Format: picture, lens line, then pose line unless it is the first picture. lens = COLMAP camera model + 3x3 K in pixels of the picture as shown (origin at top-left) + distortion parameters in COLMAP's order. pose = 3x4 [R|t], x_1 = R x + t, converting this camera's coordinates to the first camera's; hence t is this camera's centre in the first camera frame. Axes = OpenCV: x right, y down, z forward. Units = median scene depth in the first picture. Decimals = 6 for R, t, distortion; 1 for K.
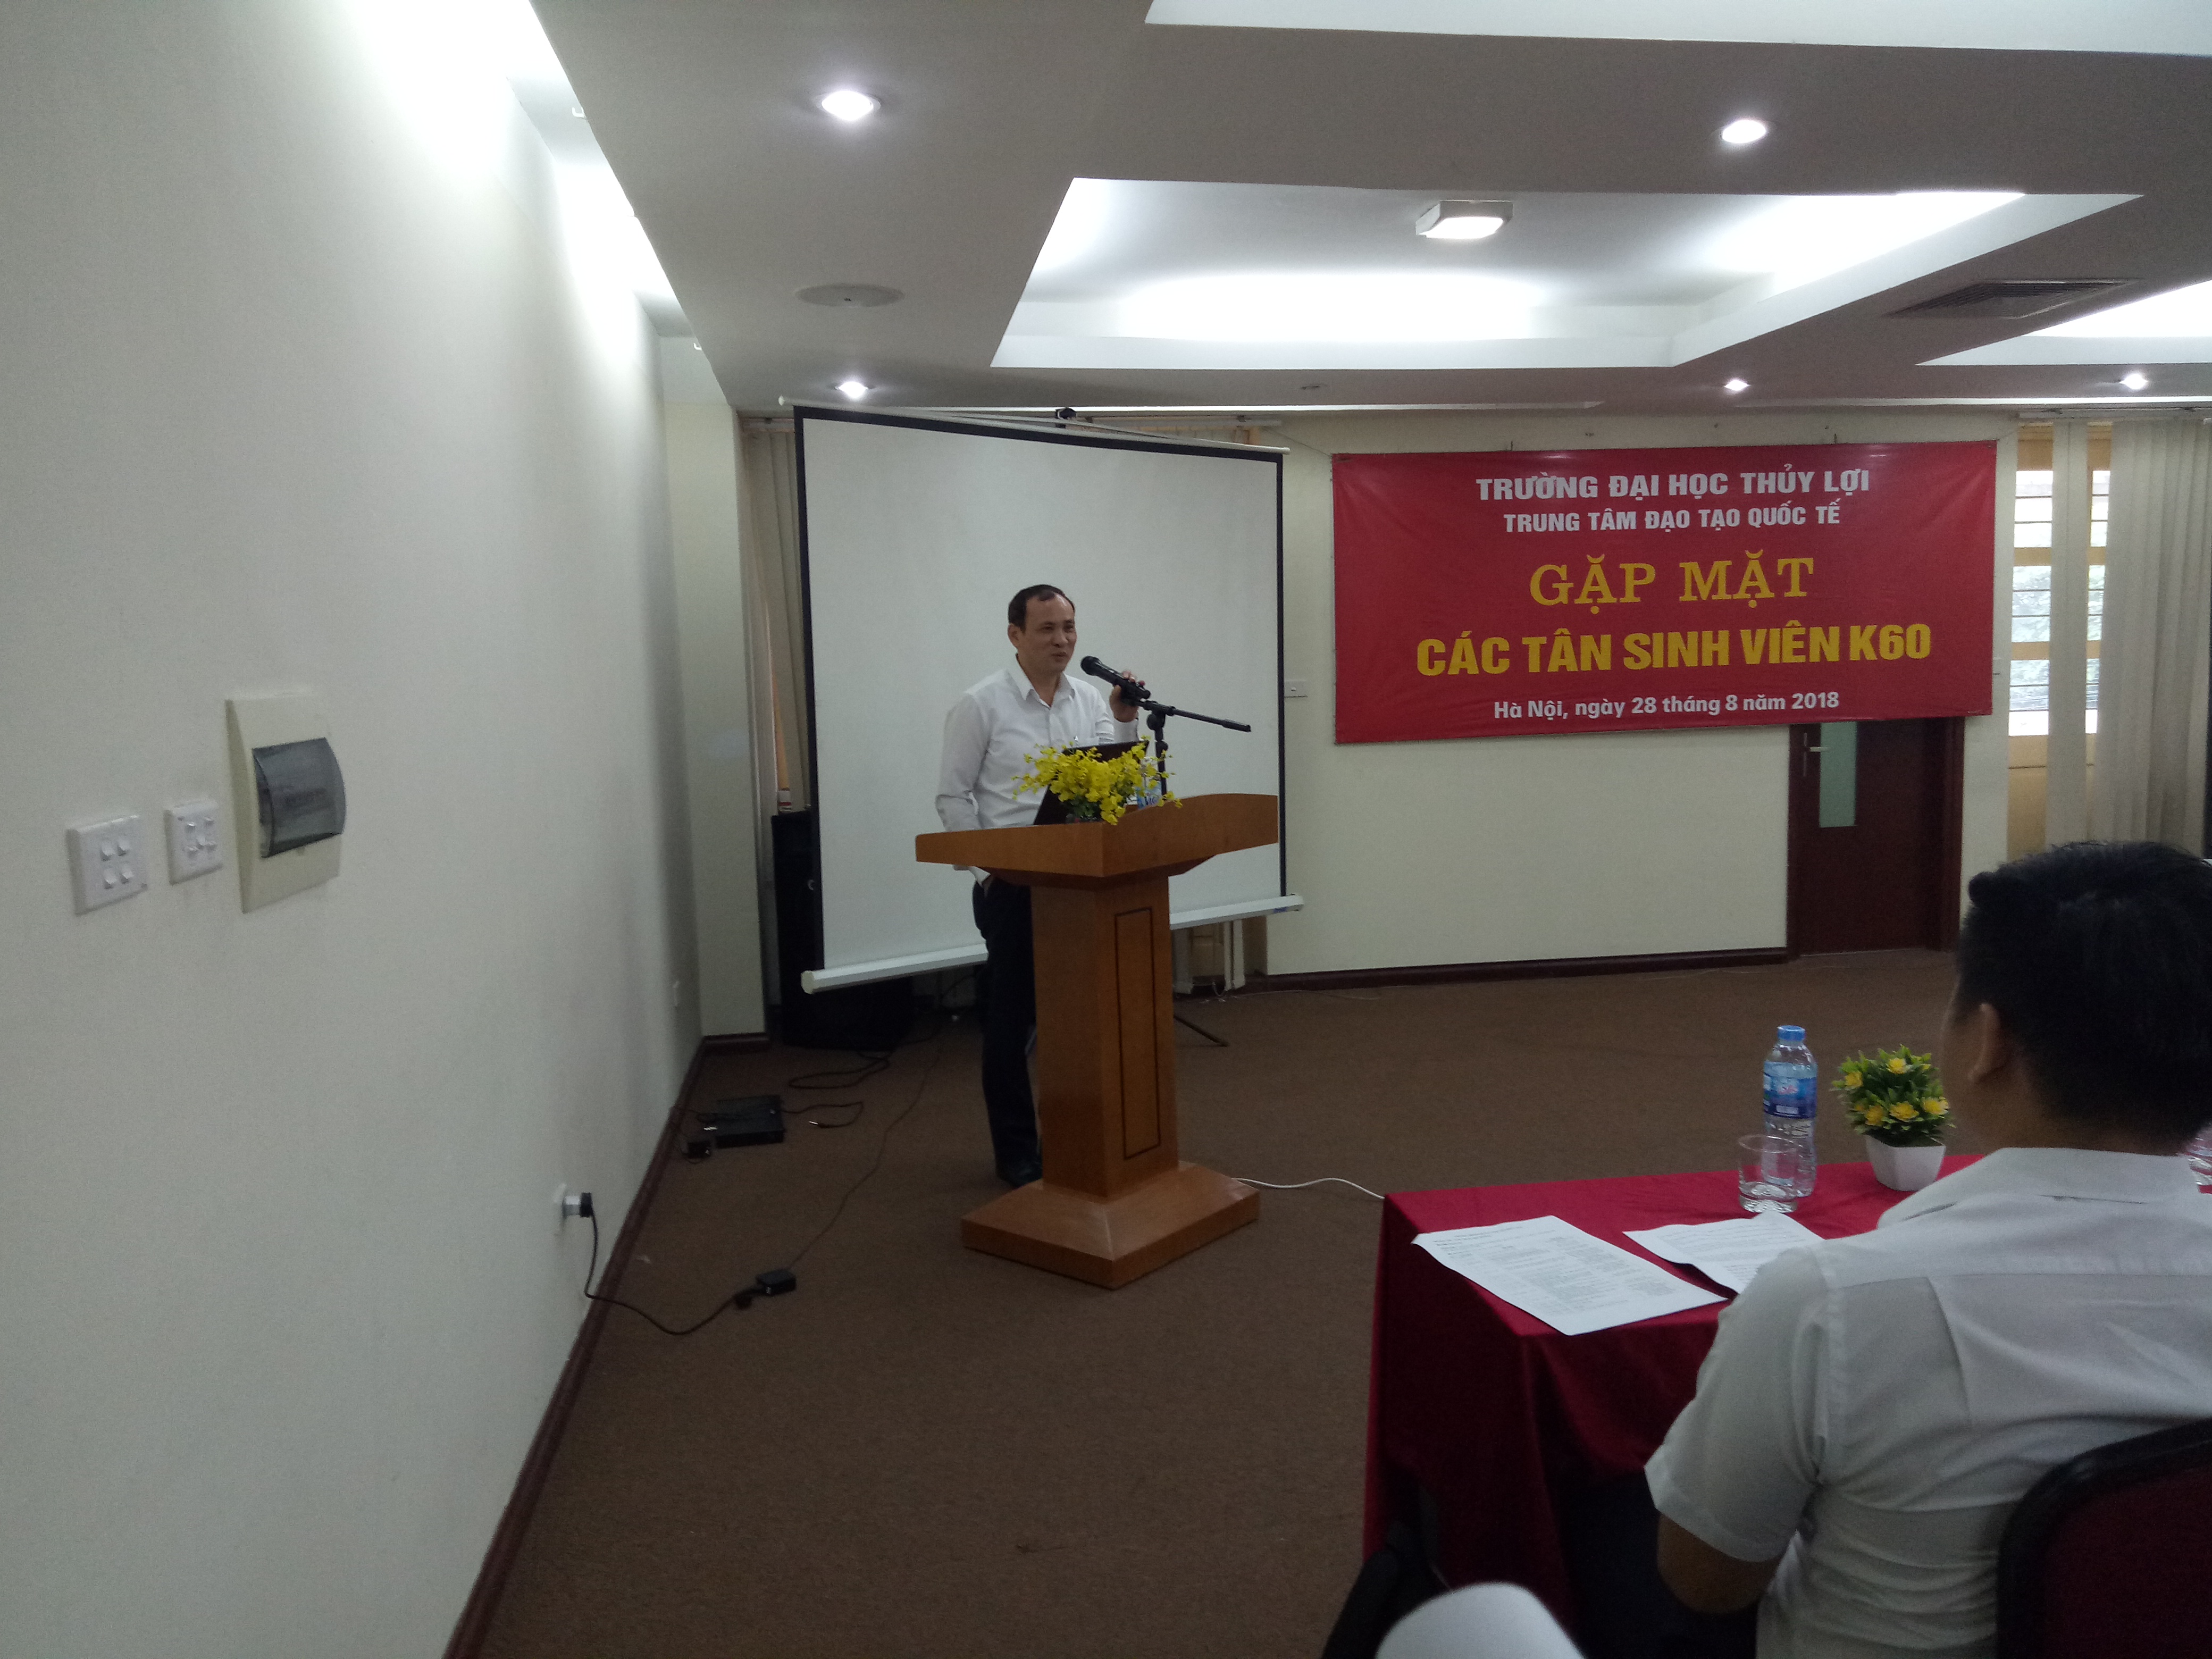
lens RADIAL K [[1638.4, 0, 1108.4], [0, 1638.4, 821.0], [0, 0, 1]] dist [0.065998, -0.064576]
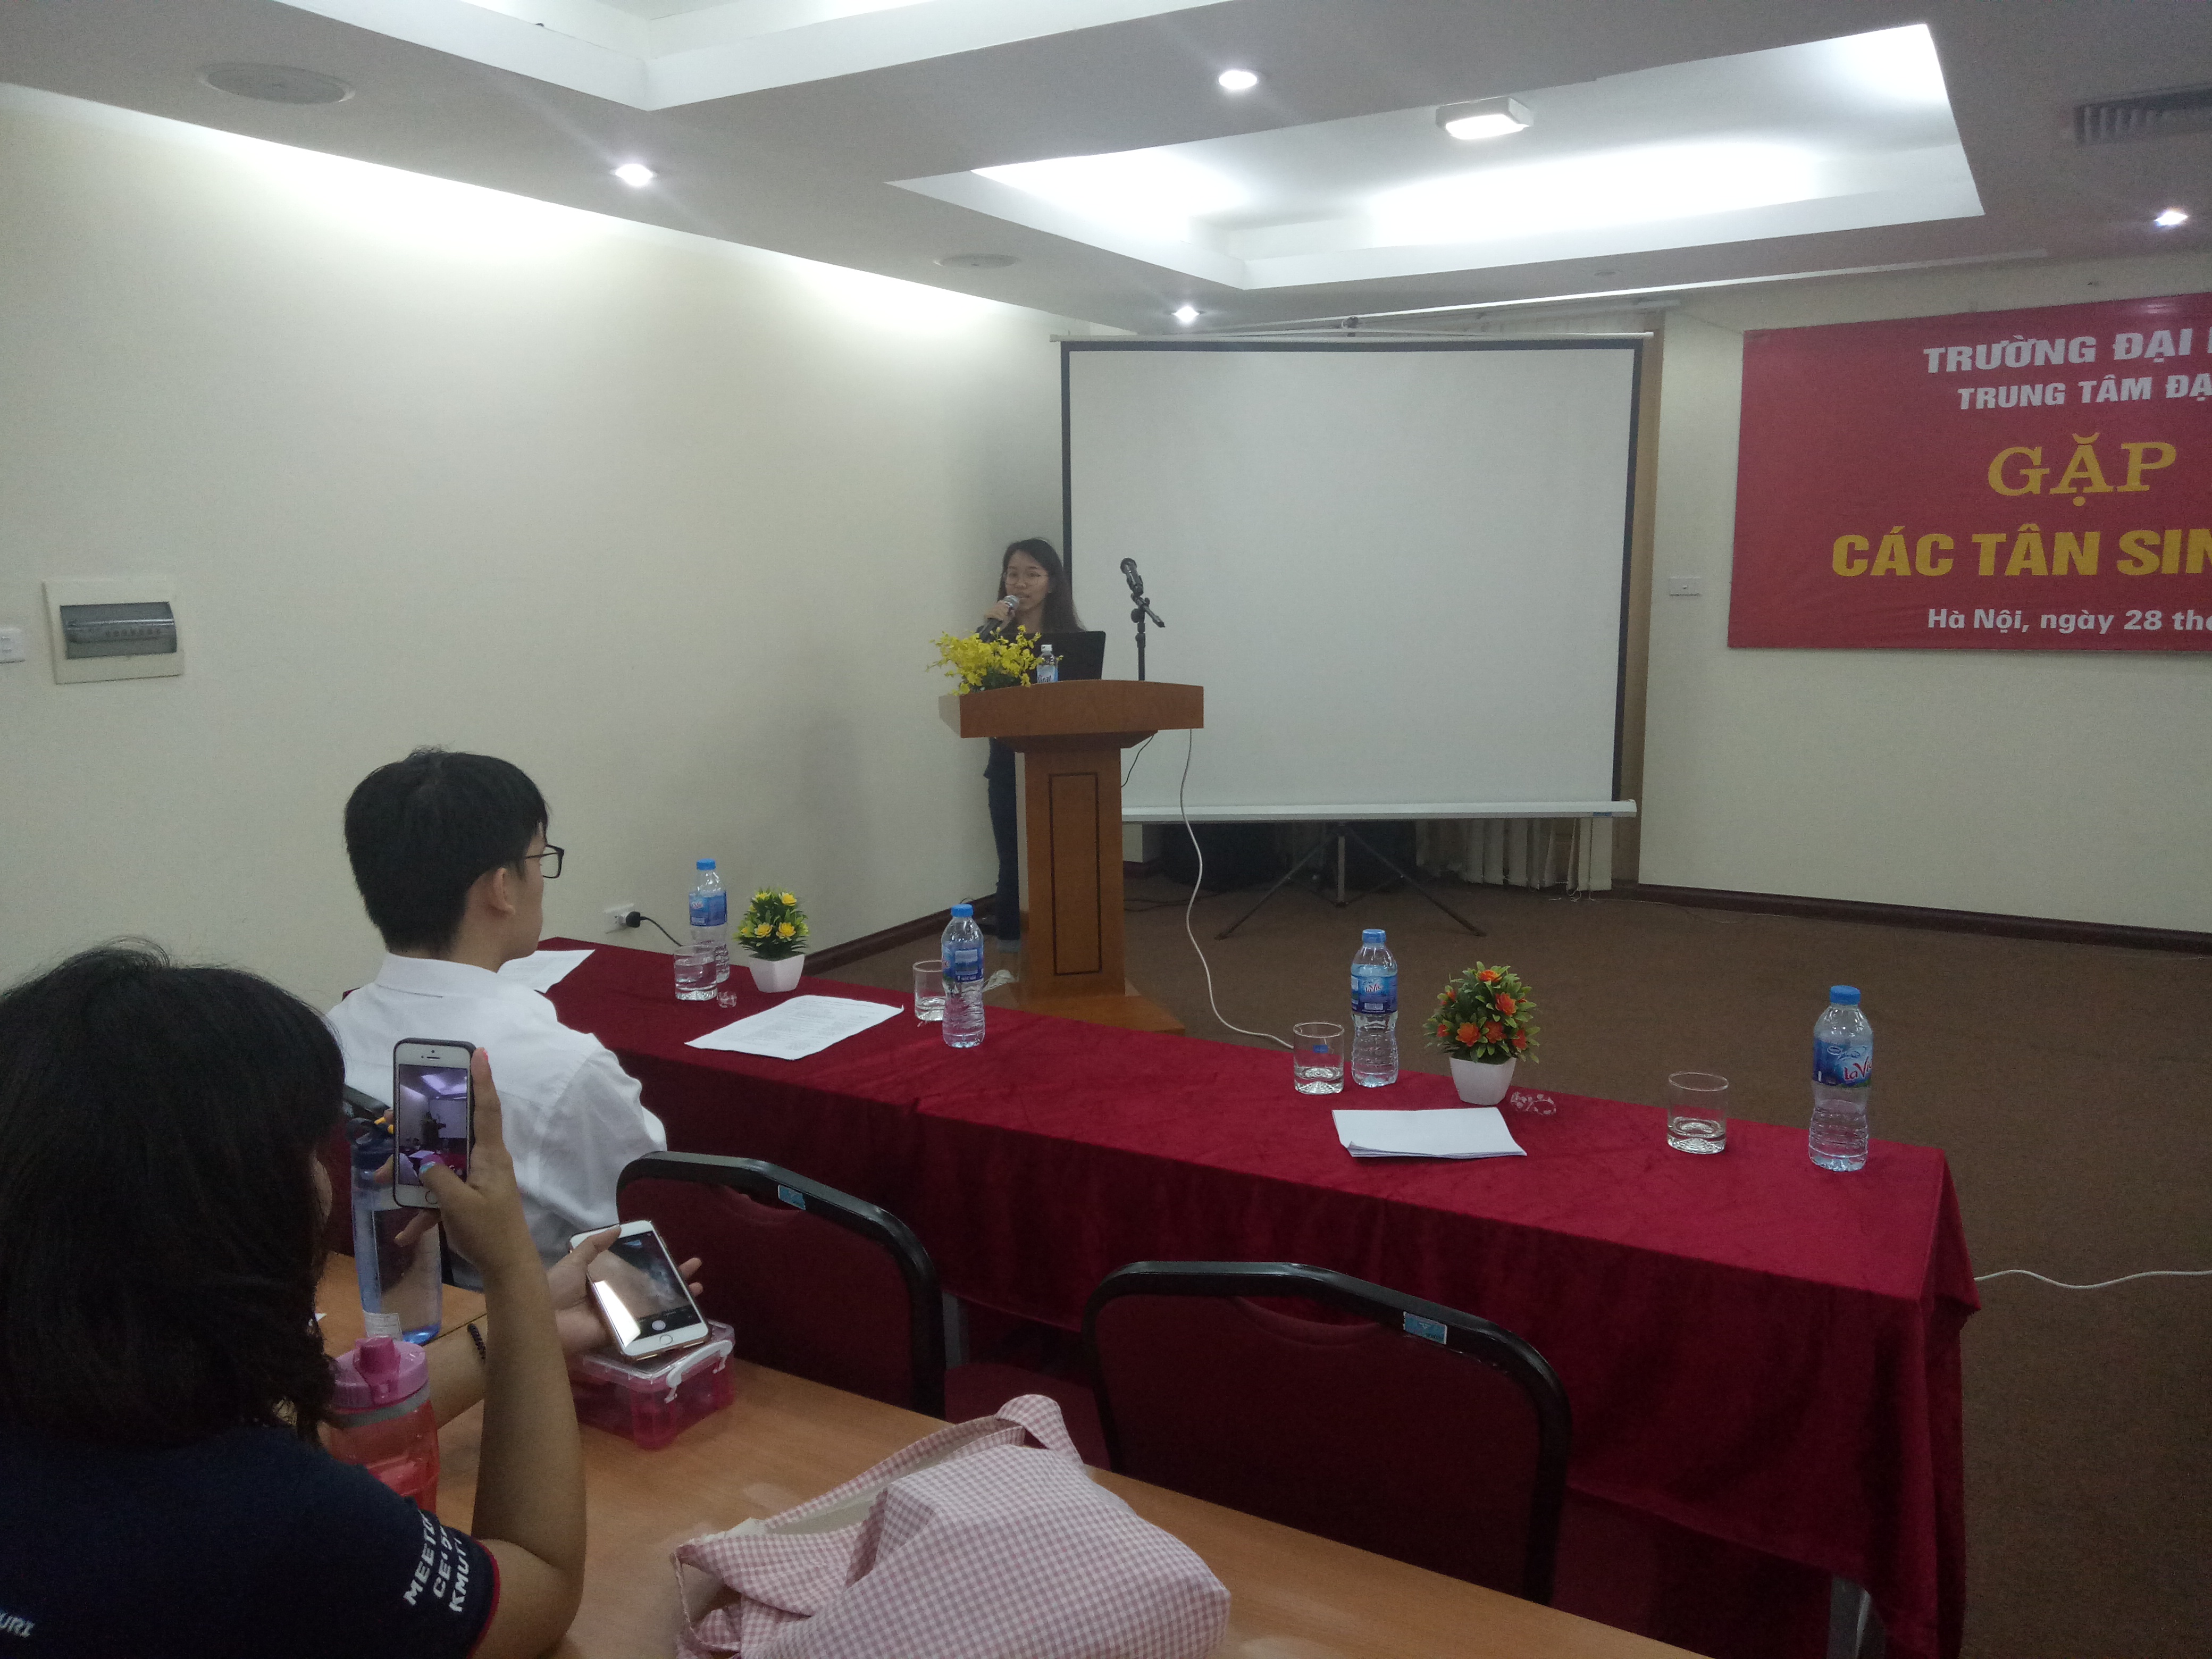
lens RADIAL K [[1641.3, 0, 1111.2], [0, 1641.3, 822.3], [0, 0, 1]] dist [0.052355, -0.032411]
pose [[0.780937, 0.118200, -0.613324, 0.447238], [-0.070219, 0.992320, 0.101832, -0.019445], [0.620651, -0.036457, 0.783239, 0.041303]]
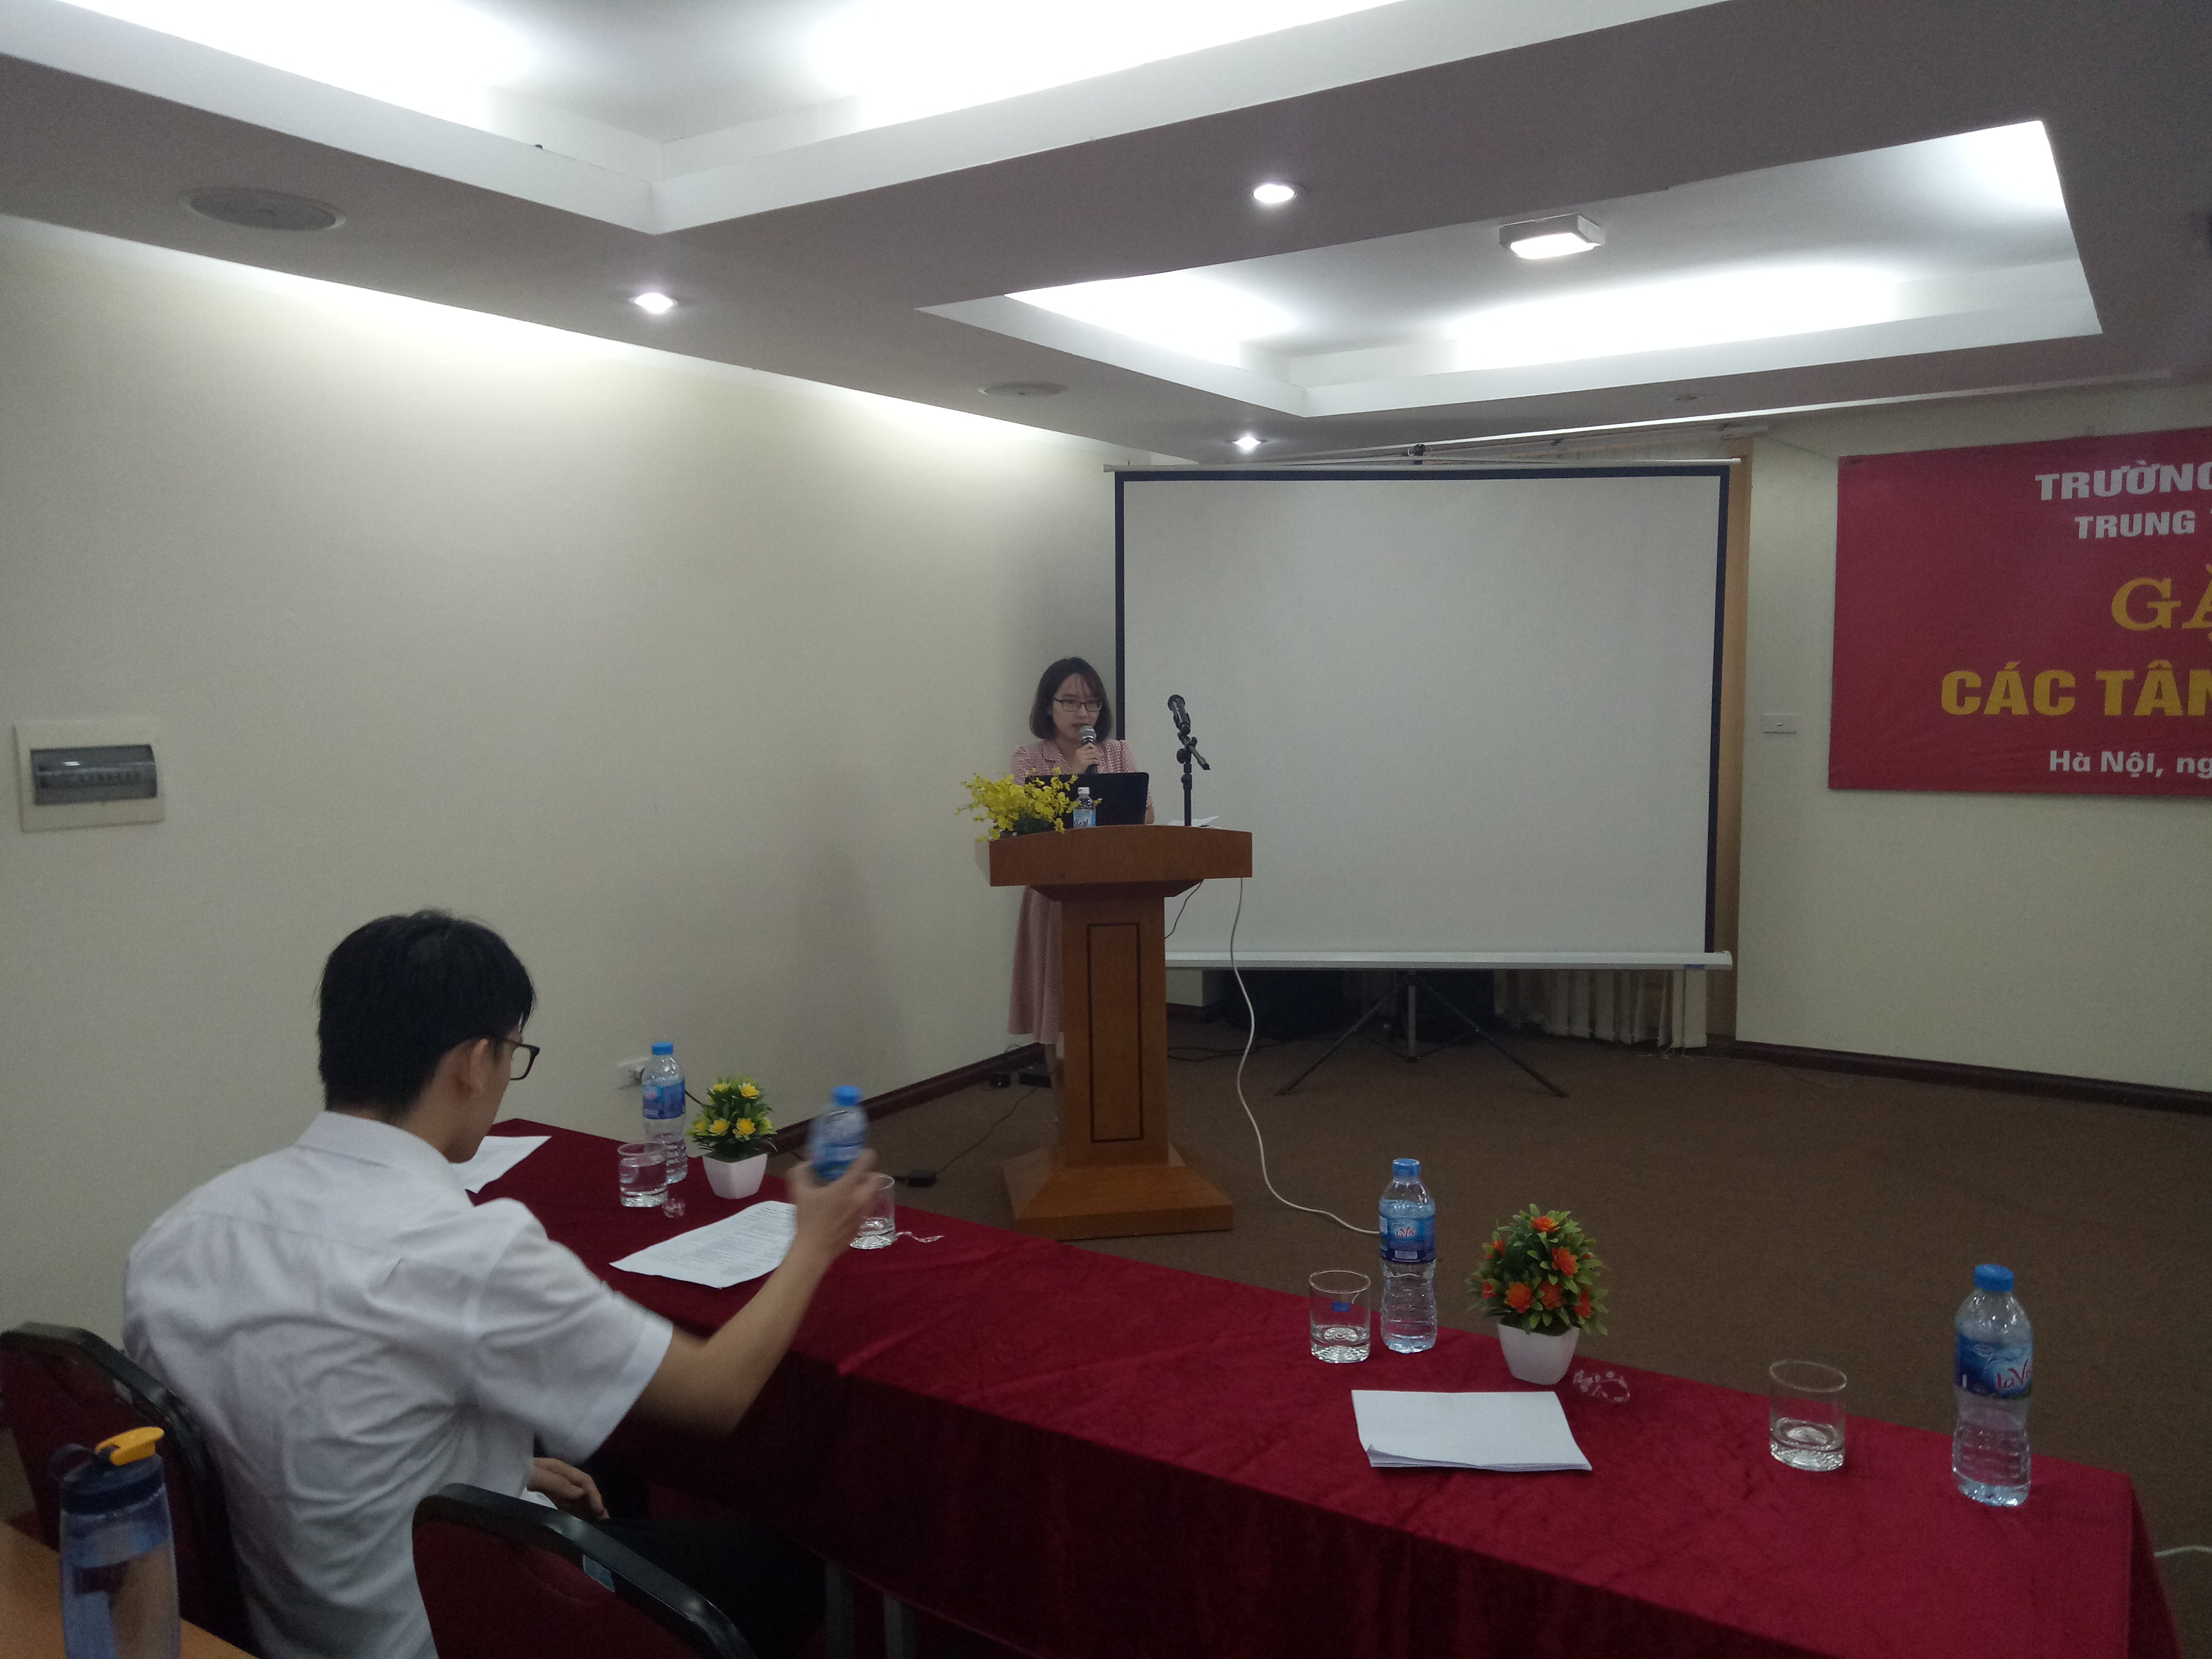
lens RADIAL K [[1641.3, 0, 1111.2], [0, 1641.3, 822.3], [0, 0, 1]] dist [0.052355, -0.032411]
pose [[0.746714, 0.078766, -0.660465, 0.430364], [-0.075793, 0.996572, 0.033160, -0.029473], [0.660813, 0.025297, 0.750124, 0.088468]]
